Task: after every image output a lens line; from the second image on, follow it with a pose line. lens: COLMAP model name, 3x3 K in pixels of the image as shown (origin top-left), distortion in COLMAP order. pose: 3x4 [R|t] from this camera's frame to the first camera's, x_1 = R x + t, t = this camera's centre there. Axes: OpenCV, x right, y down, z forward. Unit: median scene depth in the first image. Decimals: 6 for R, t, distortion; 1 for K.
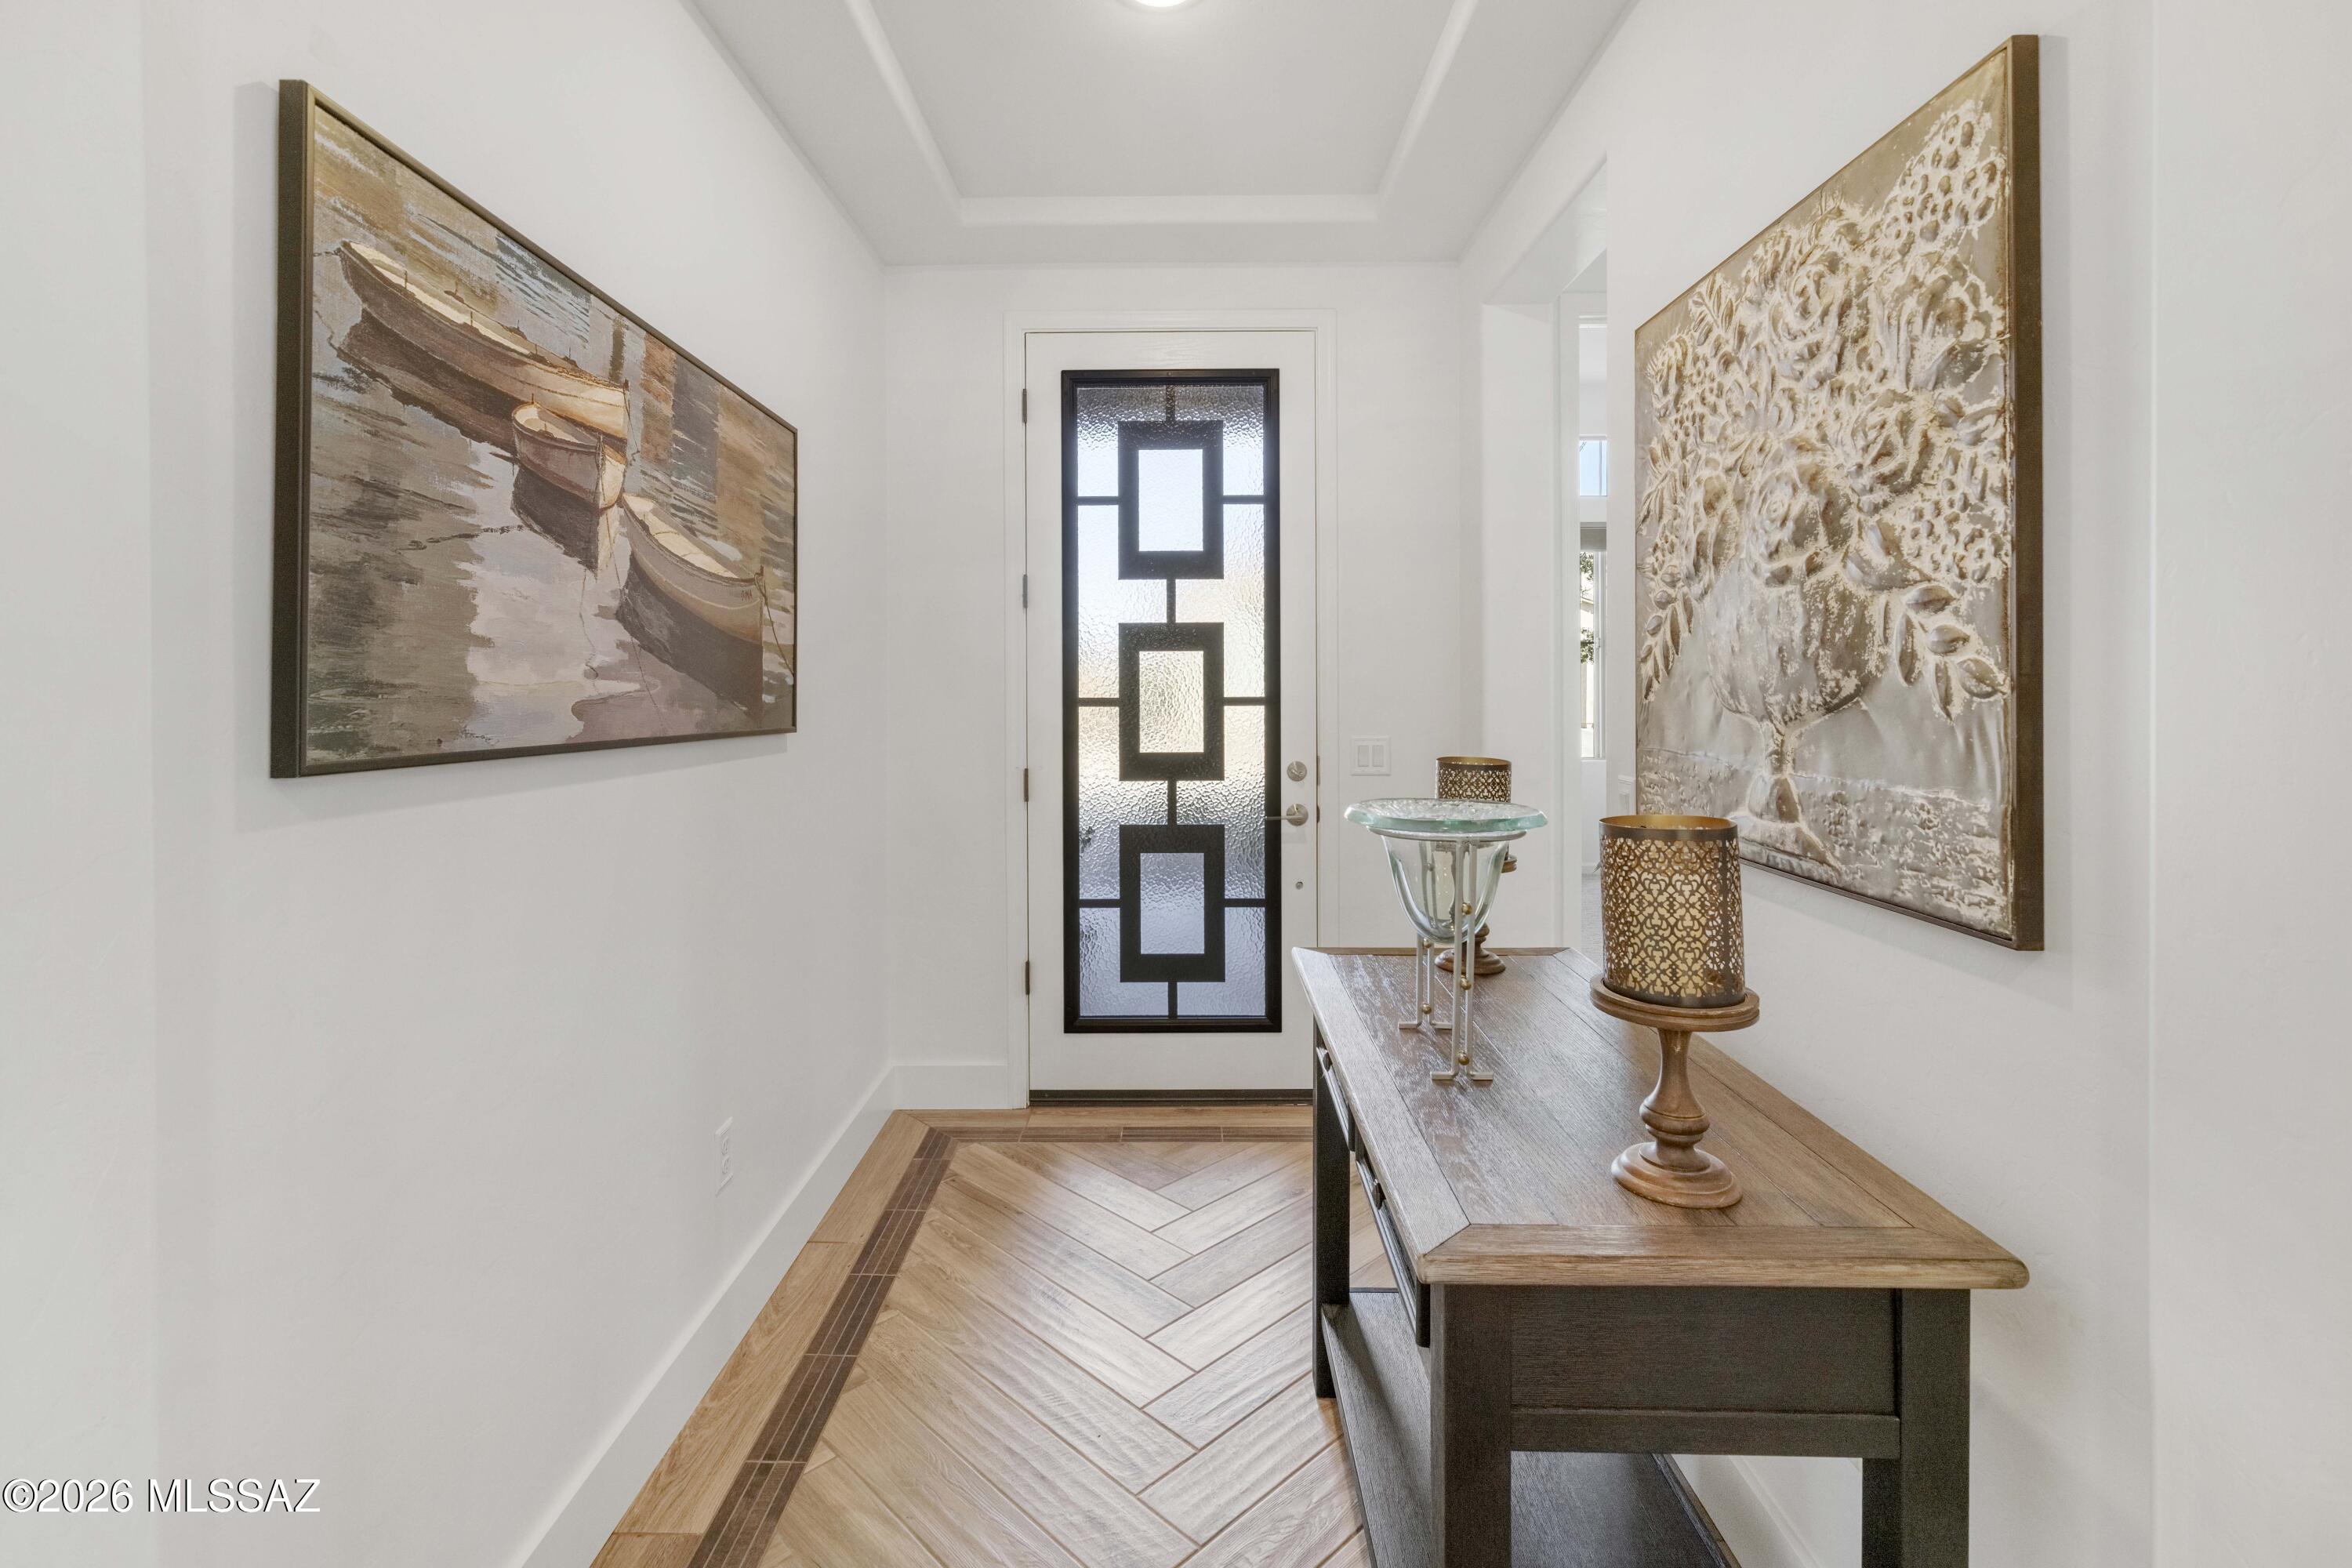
lens RADIAL K [[1117.1, 0, 1145.7], [0, 1117.1, 688.7], [0, 0, 1]] dist [0.000925, 0.000274]
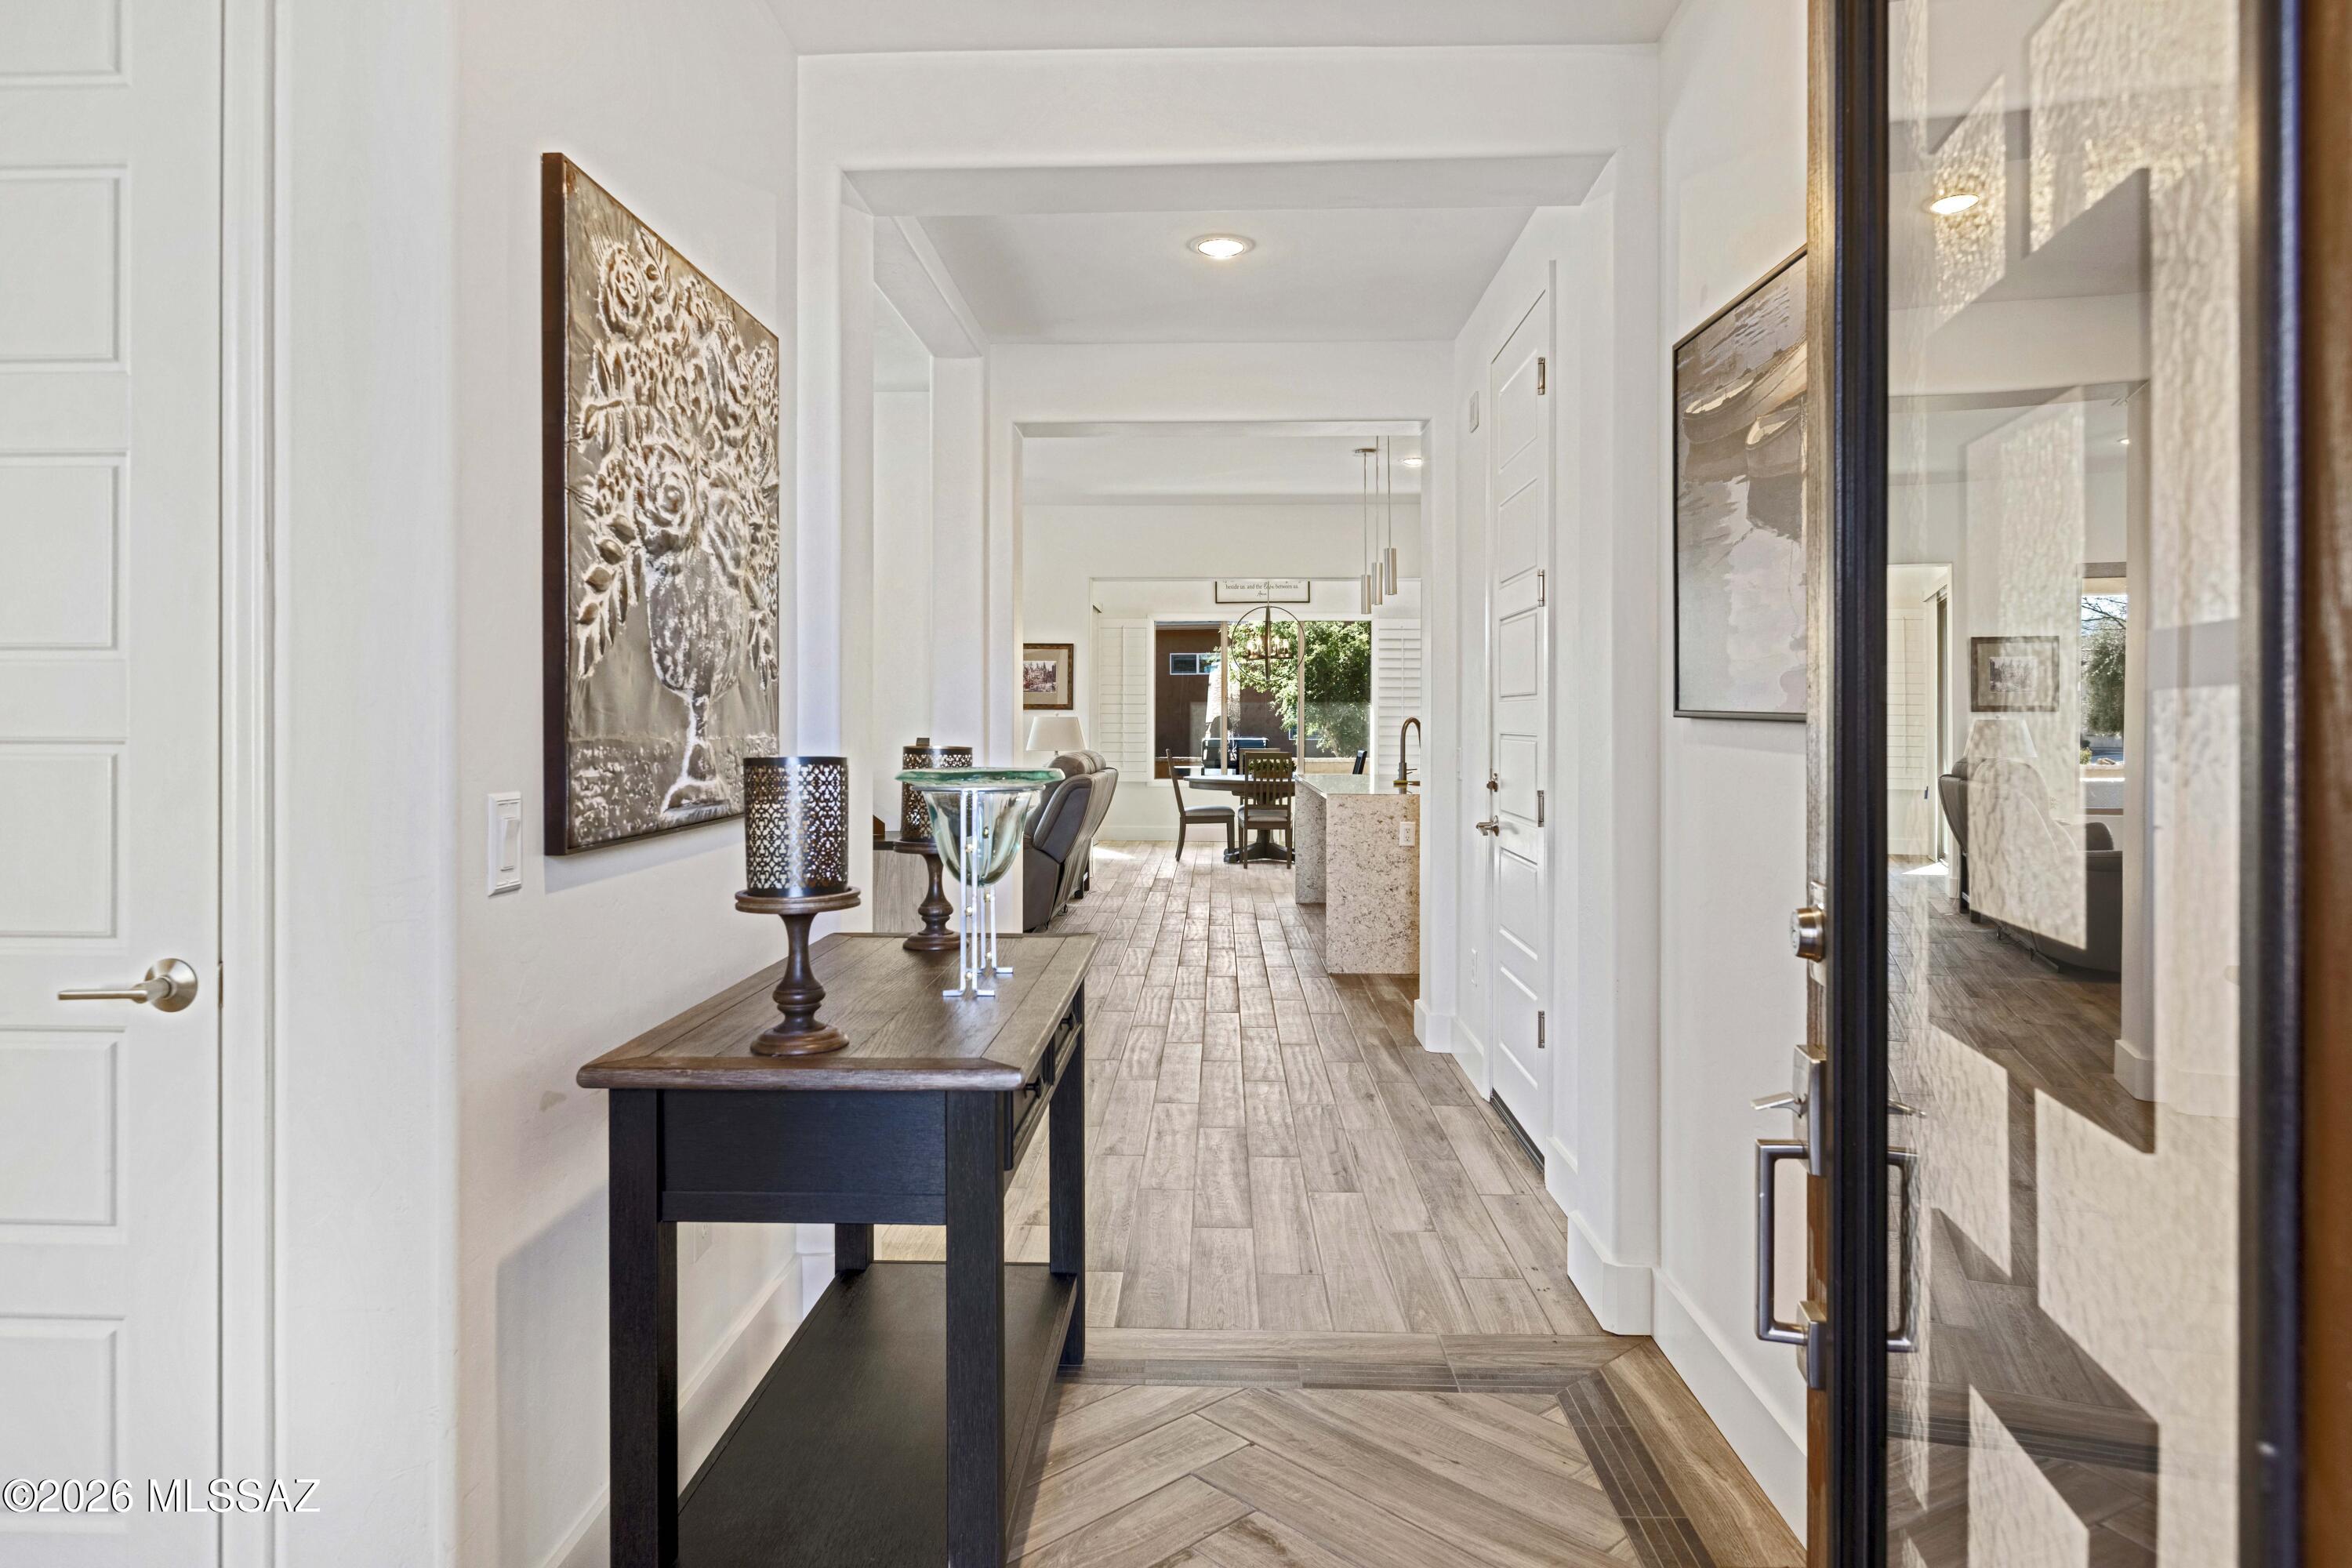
lens RADIAL K [[1486.7, 0, 1176.0], [0, 1486.7, 784.0], [0, 0, 1]] dist [0.000011, -0.000028]
pose [[-0.999989, 0.003621, 0.002972, 0.054768], [0.003757, 0.998886, 0.047047, 0.048796], [-0.002798, 0.047057, -0.998888, 2.476585]]
